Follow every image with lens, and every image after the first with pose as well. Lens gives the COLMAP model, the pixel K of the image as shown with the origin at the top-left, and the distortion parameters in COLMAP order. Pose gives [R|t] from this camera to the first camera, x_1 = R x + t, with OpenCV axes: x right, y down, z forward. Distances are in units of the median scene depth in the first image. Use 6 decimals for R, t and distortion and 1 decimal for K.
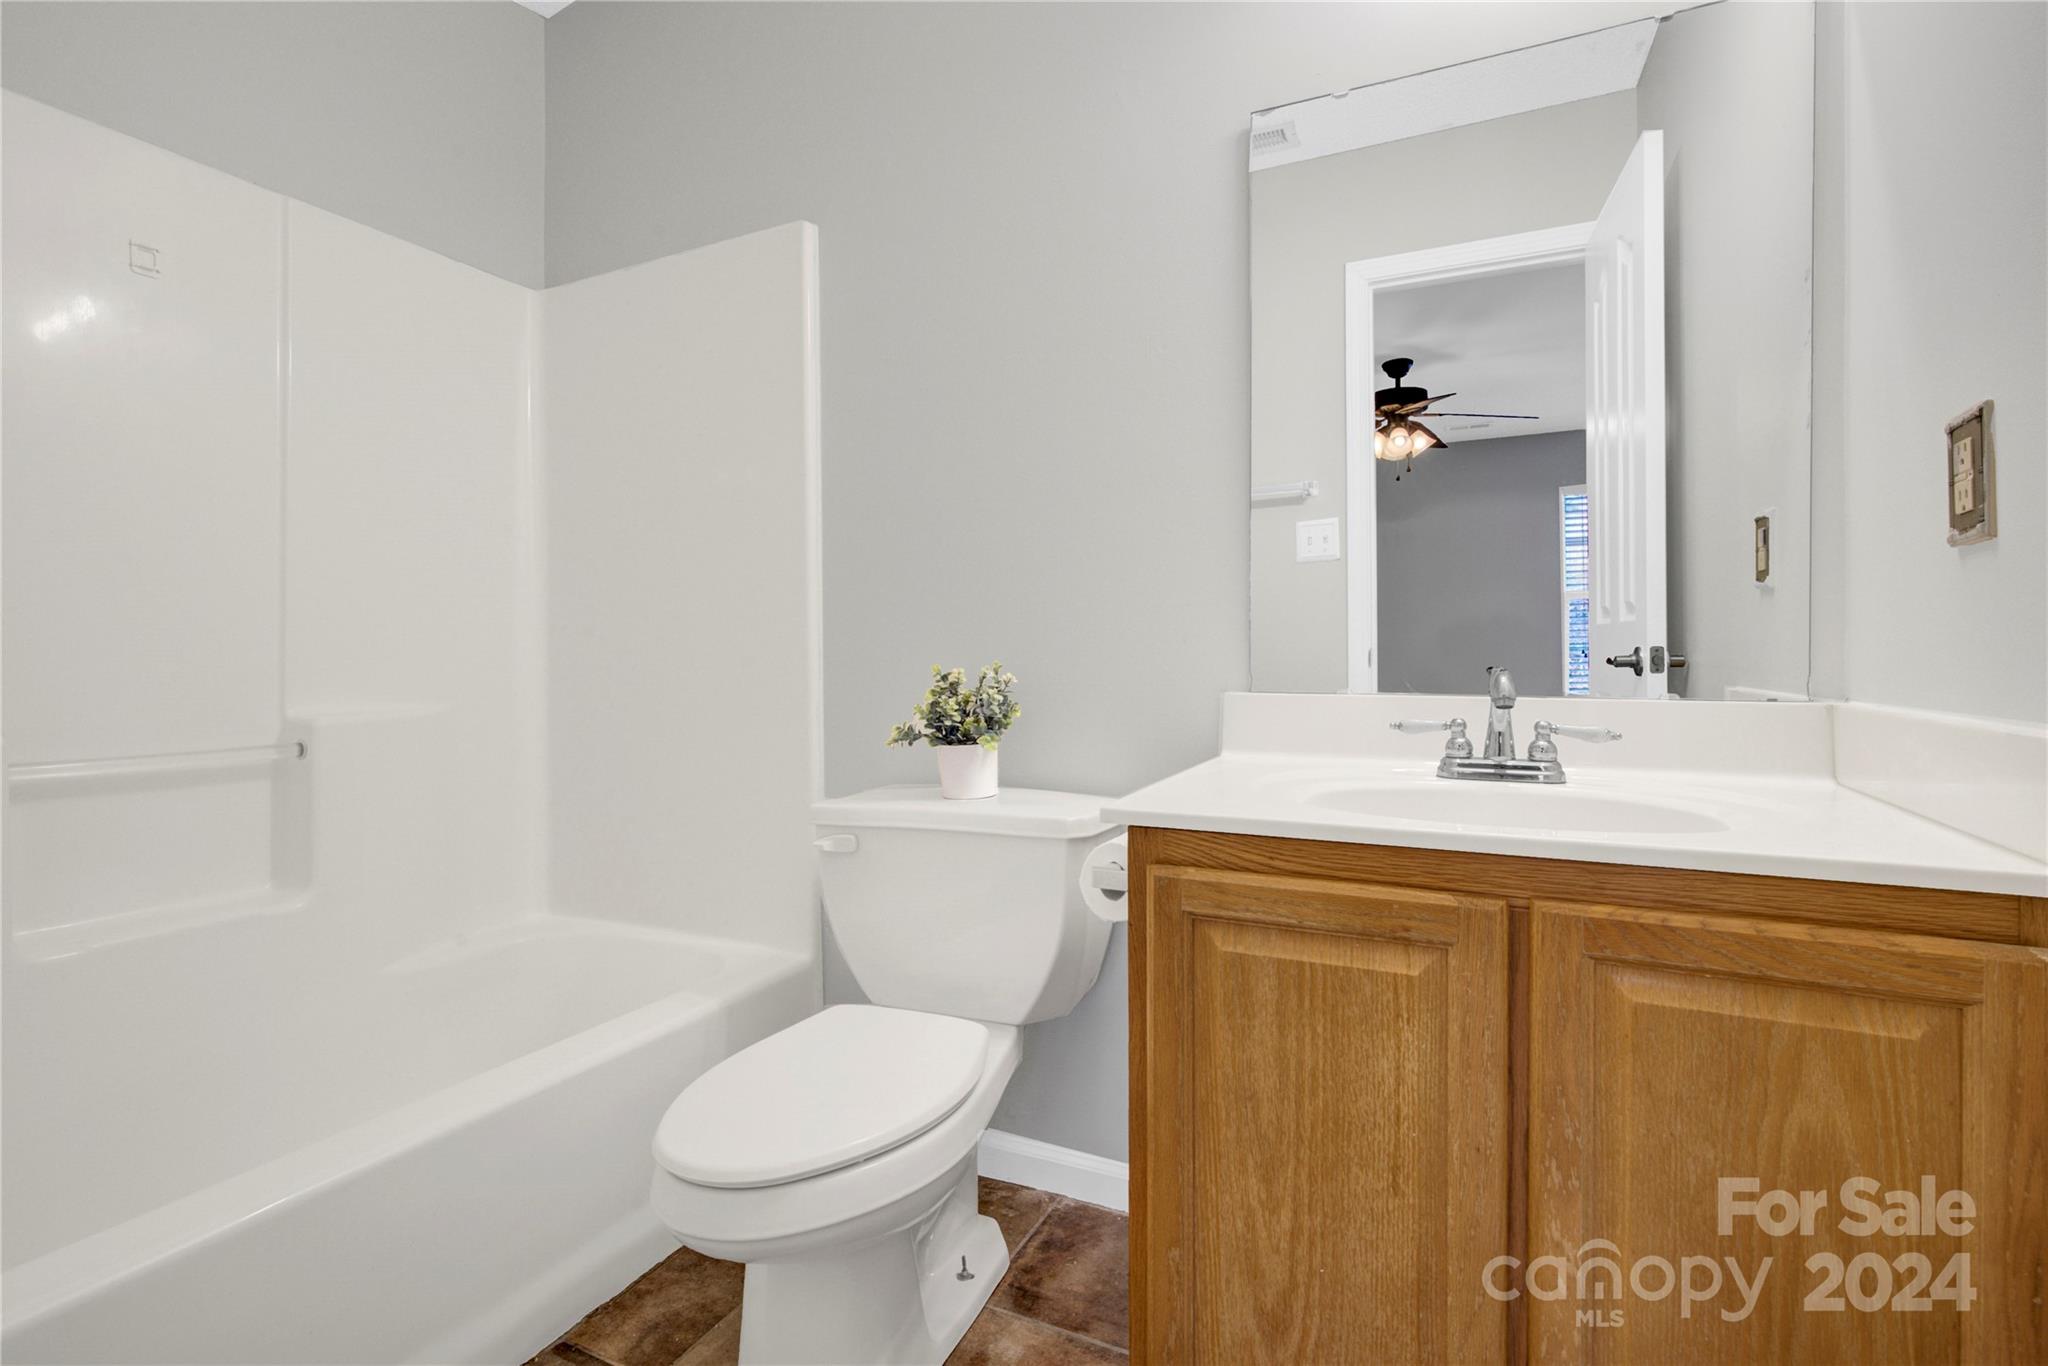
lens RADIAL K [[980.2, 0, 1024.0], [0, 980.2, 670.8], [0, 0, 1]] dist [-0.002543, 0.001620]
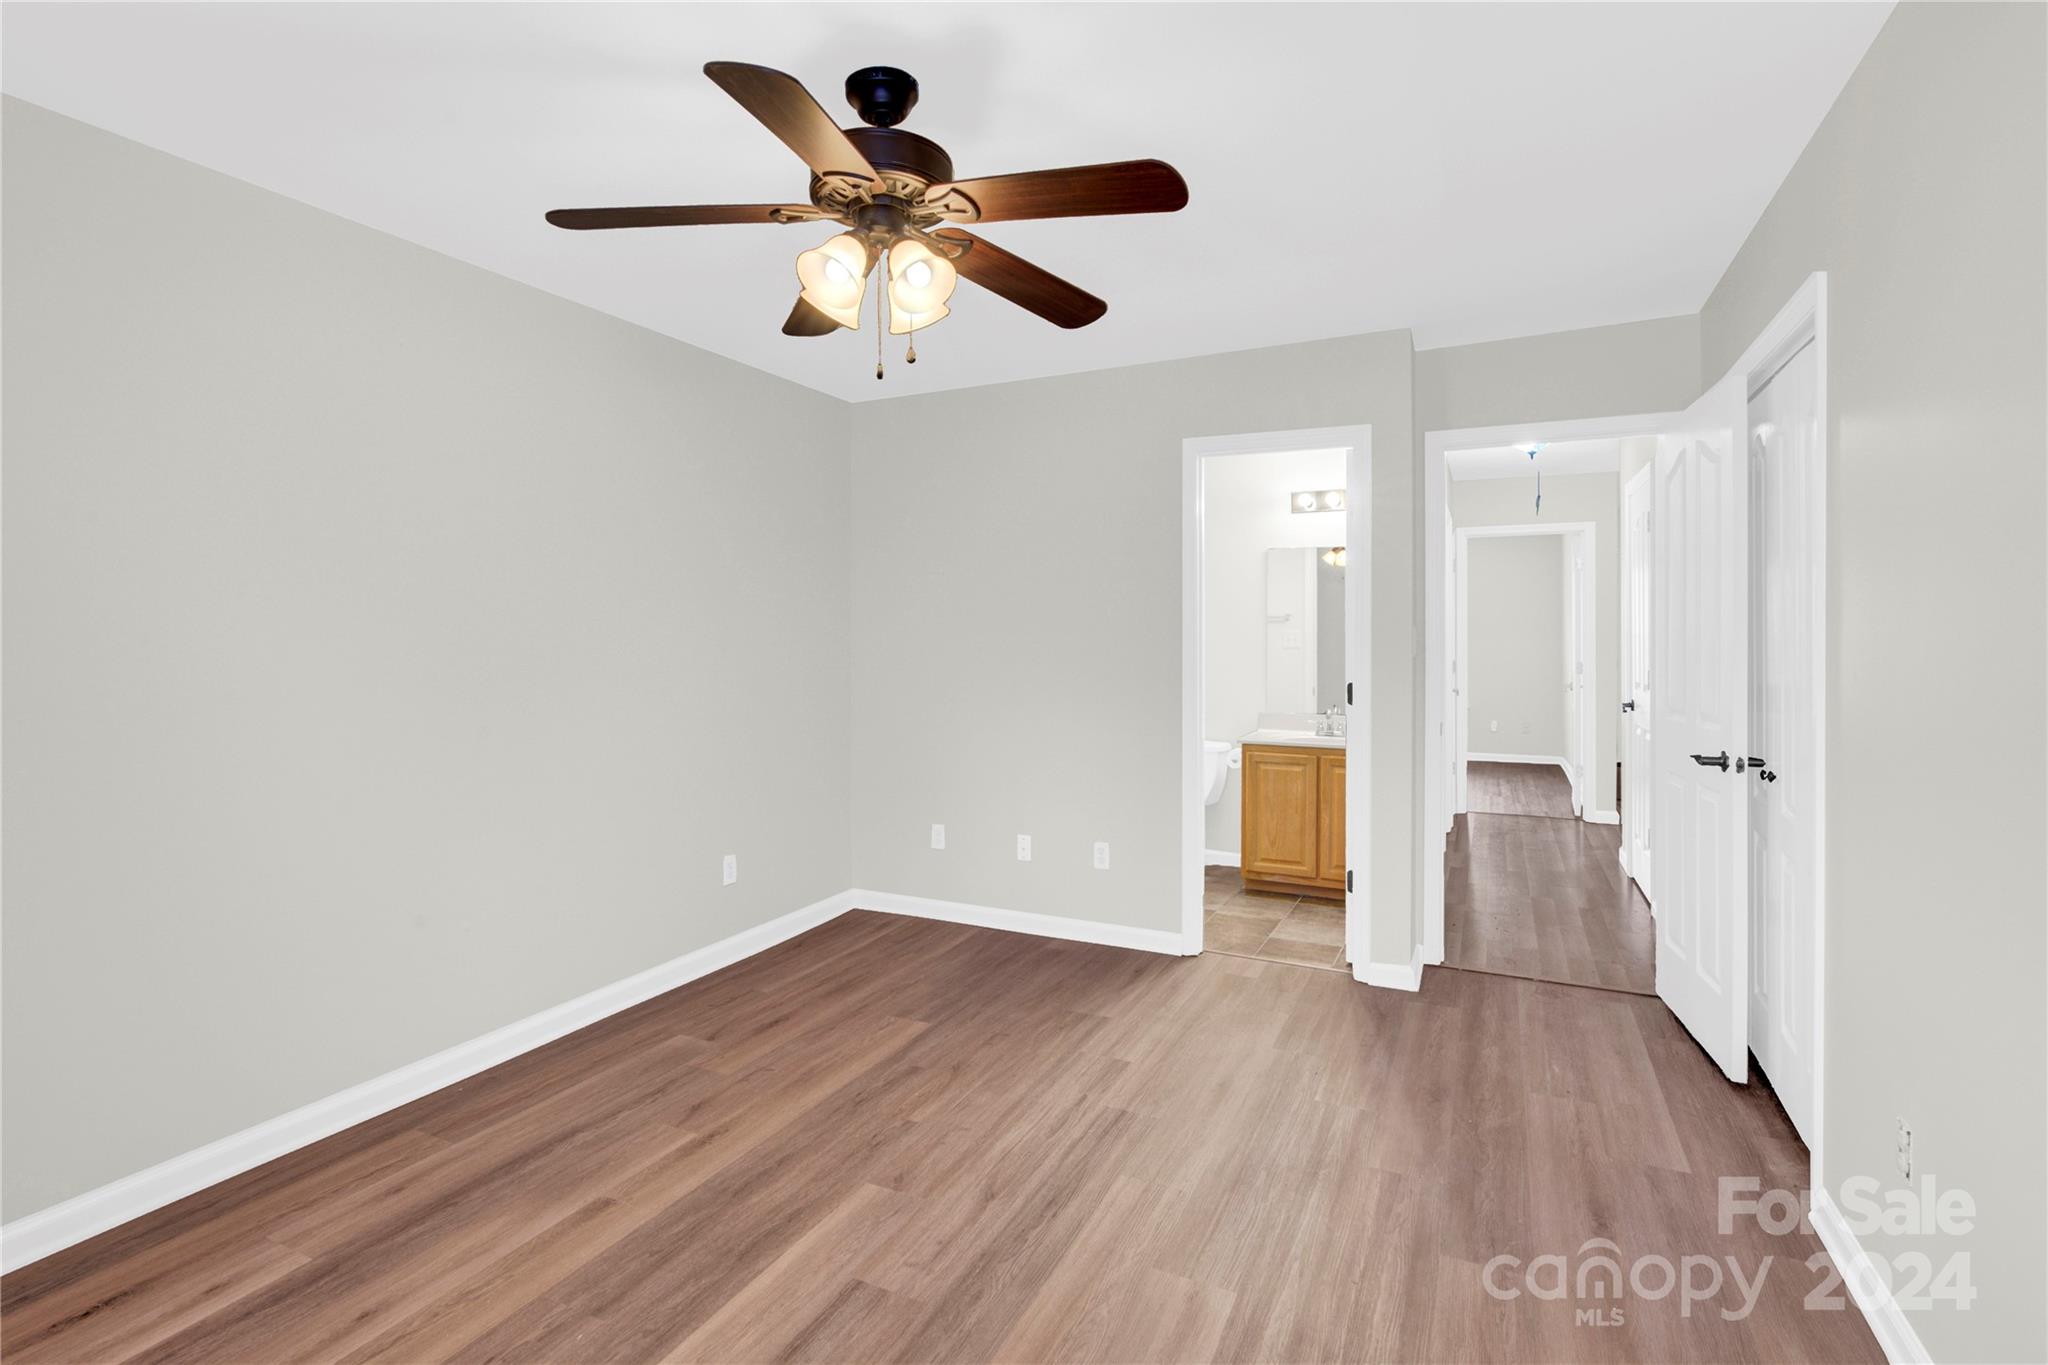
lens RADIAL K [[980.2, 0, 1009.5], [0, 980.2, 650.2], [0, 0, 1]] dist [-0.002543, 0.001620]
pose [[0.999708, 0.016041, -0.018066, -0.613281], [-0.016108, 0.999864, -0.003577, -0.165857], [0.018006, 0.003867, 0.999830, -2.446380]]
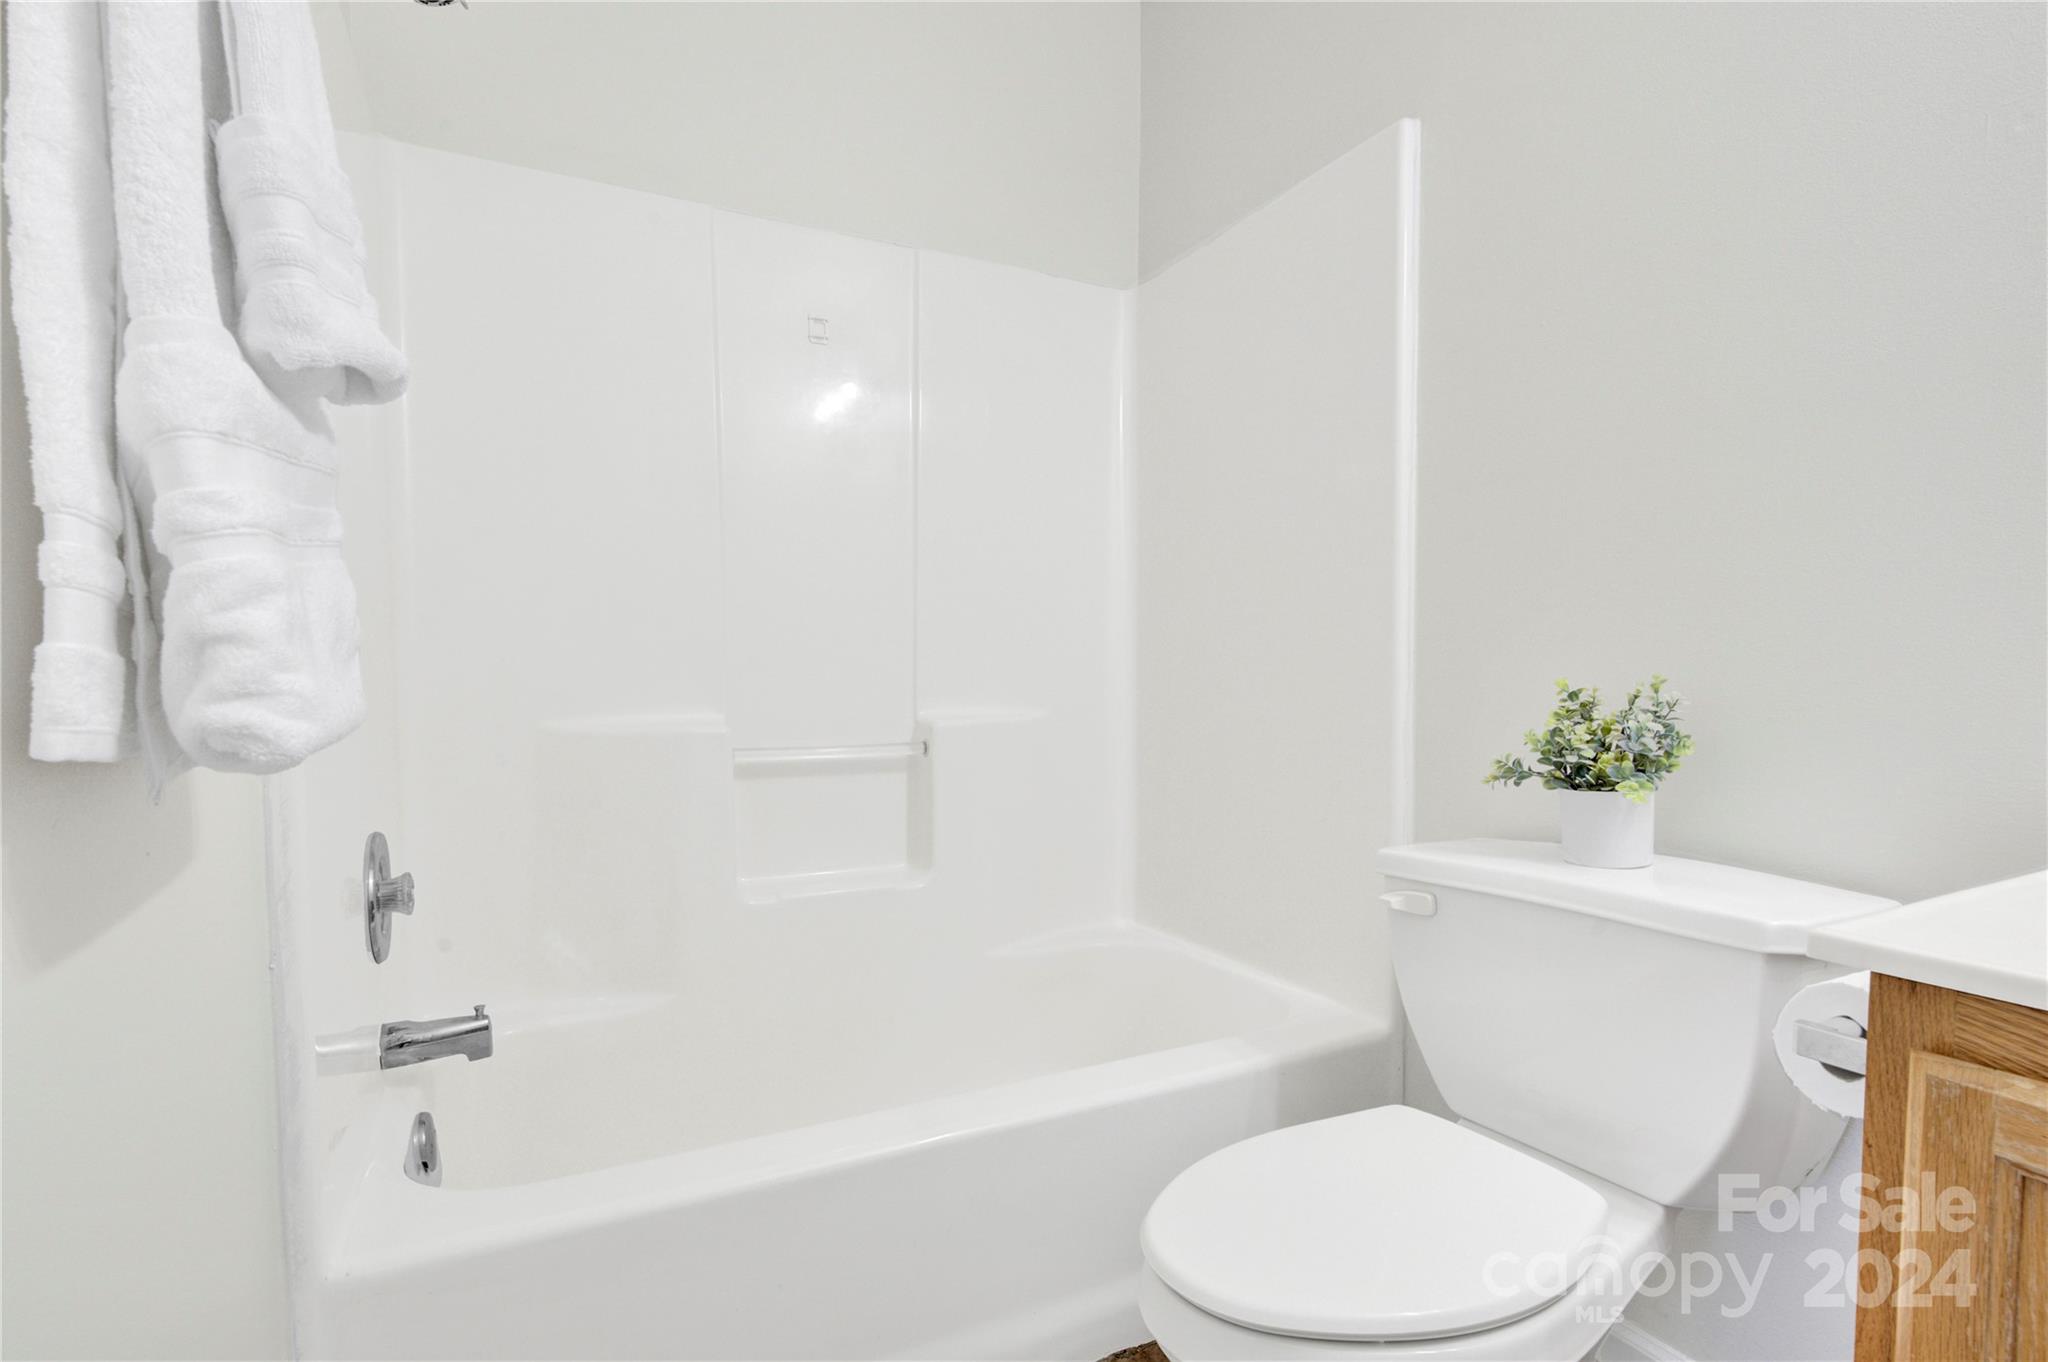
lens RADIAL K [[980.2, 0, 1028.8], [0, 980.2, 724.8], [0, 0, 1]] dist [-0.002543, 0.001620]
pose [[0.794768, 0.038317, -0.605703, 0.039537], [-0.009962, 0.998694, 0.050105, -0.003892], [0.606832, -0.033788, 0.794111, 0.185840]]
